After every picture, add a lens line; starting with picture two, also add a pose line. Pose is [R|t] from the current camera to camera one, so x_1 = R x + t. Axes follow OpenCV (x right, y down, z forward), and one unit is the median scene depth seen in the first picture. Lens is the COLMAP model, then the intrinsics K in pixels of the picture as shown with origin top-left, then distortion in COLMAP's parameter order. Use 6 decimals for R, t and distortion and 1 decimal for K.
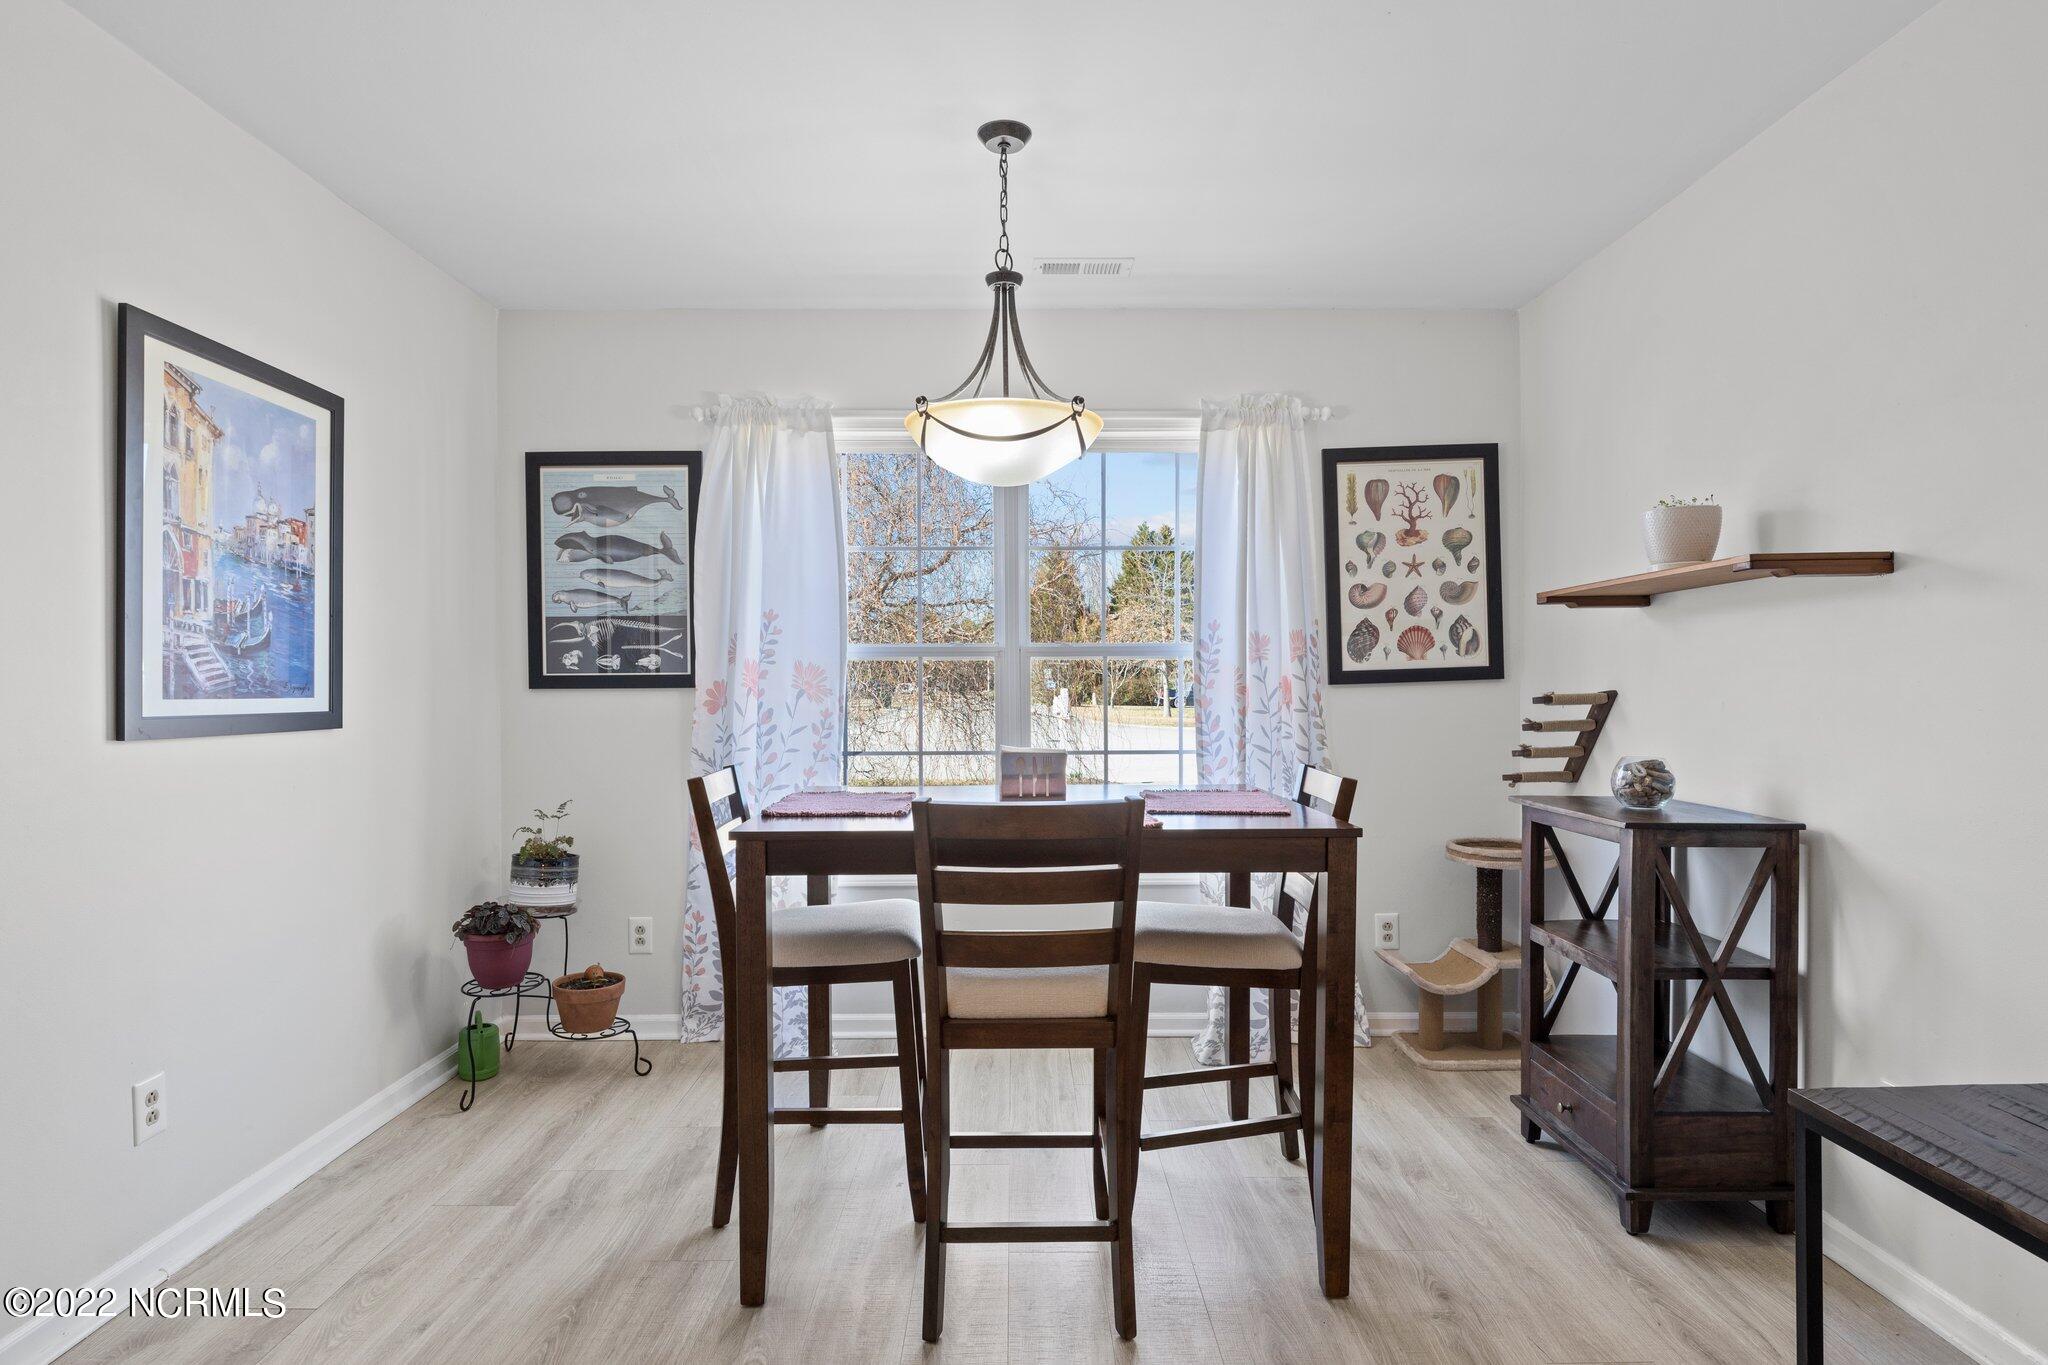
lens RADIAL K [[1102.8, 0, 1023.7], [0, 1102.8, 684.5], [0, 0, 1]] dist [0.002111, 0.001617]
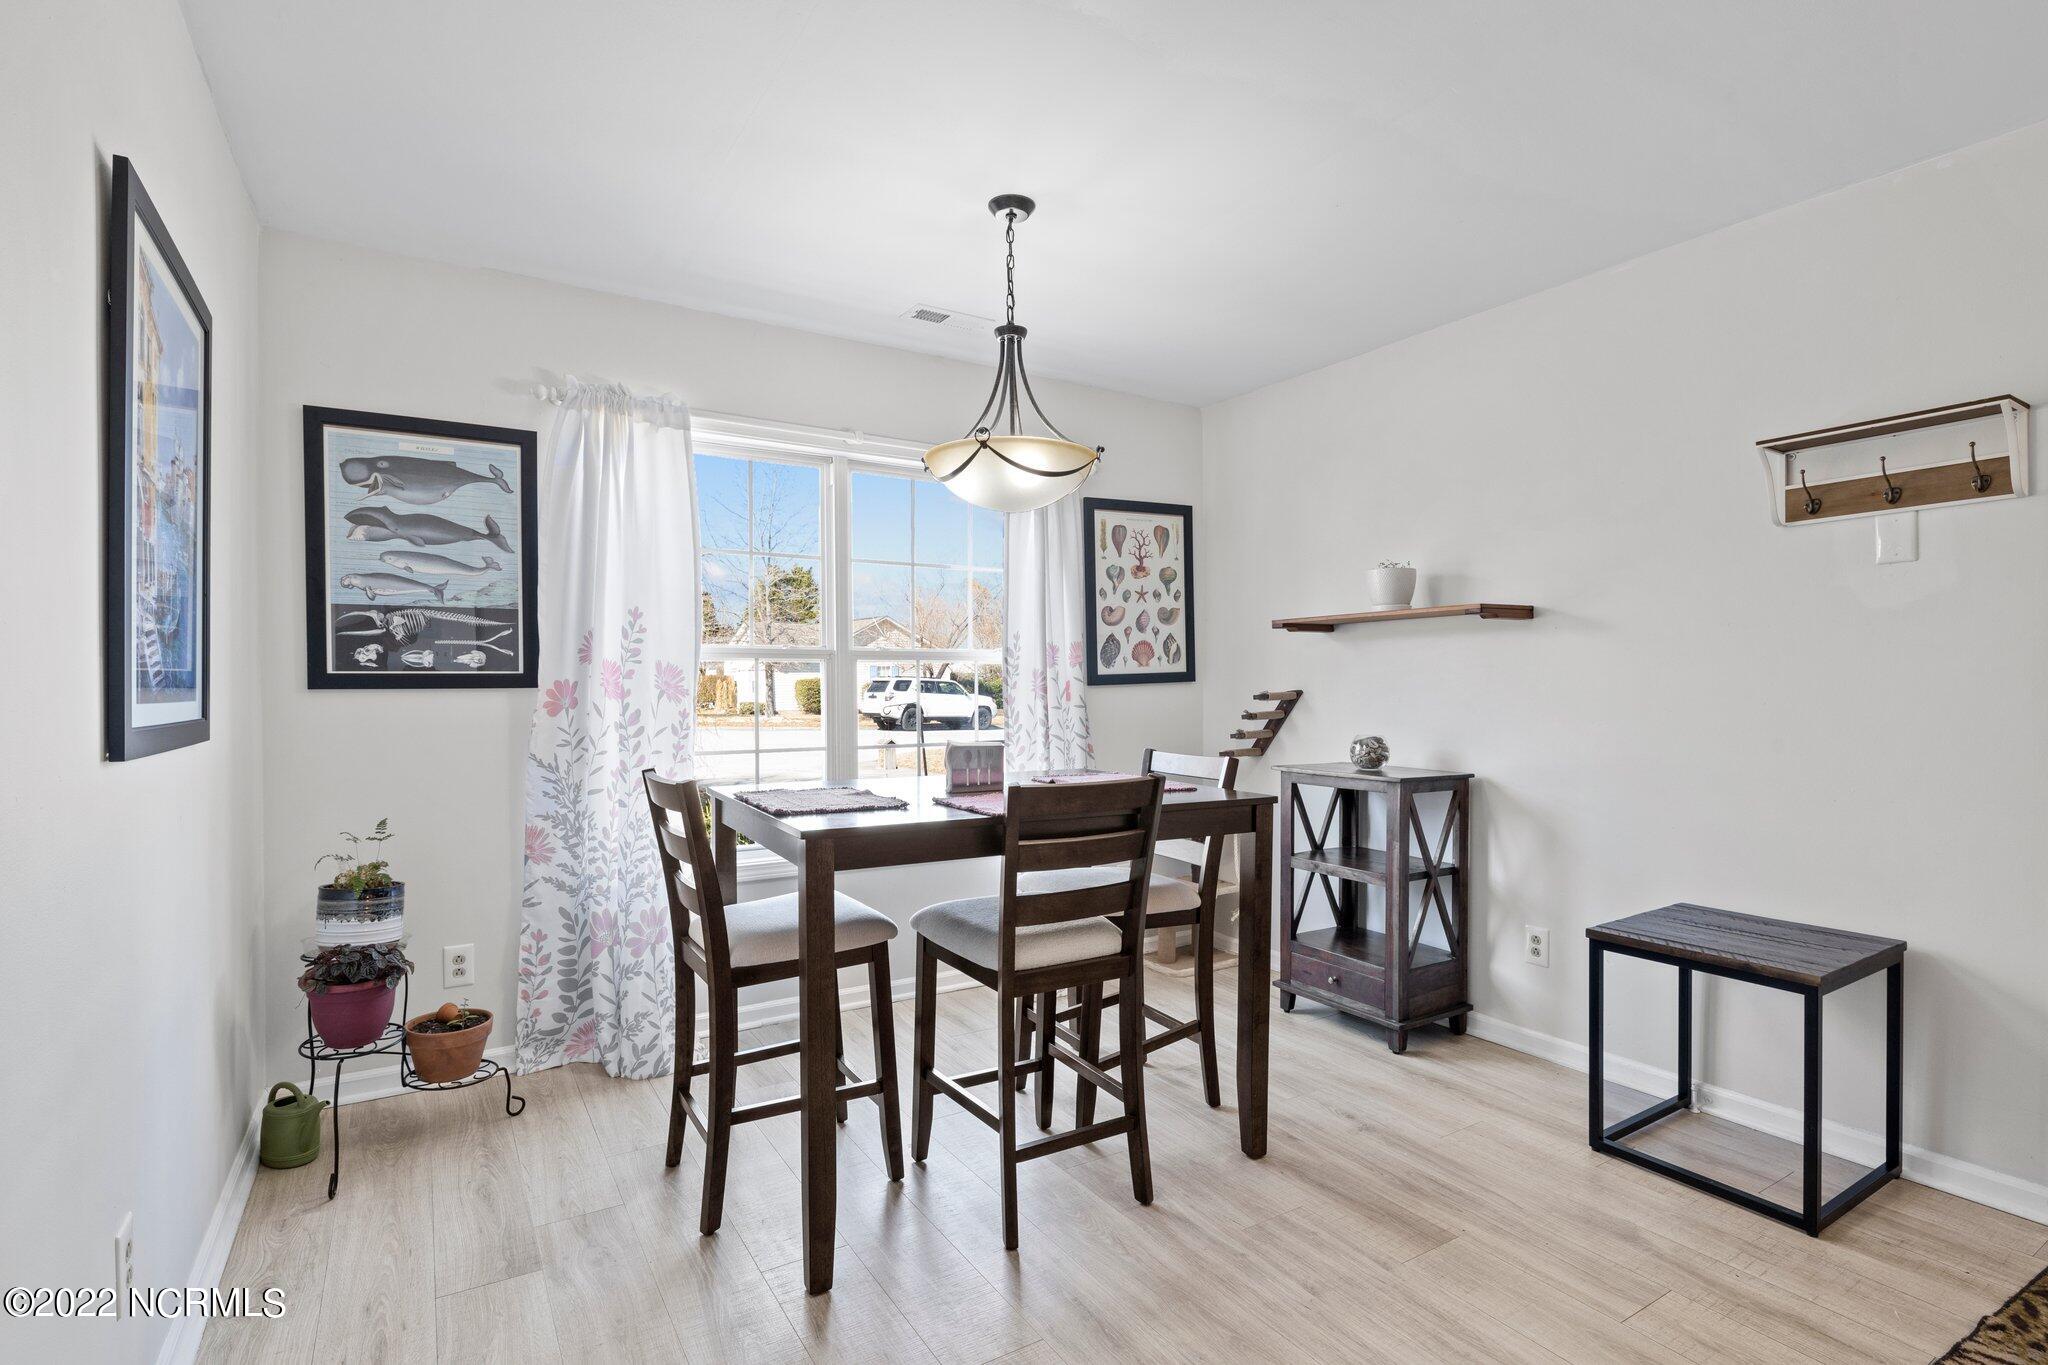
lens RADIAL K [[989.5, 0, 1026.0], [0, 989.5, 685.9], [0, 0, 1]] dist [-0.003123, -0.000223]
pose [[0.852564, 0.001199, 0.522622, -0.391635], [-0.001927, 0.999998, 0.000849, -0.000368], [-0.522619, -0.001731, 0.852564, 0.083653]]
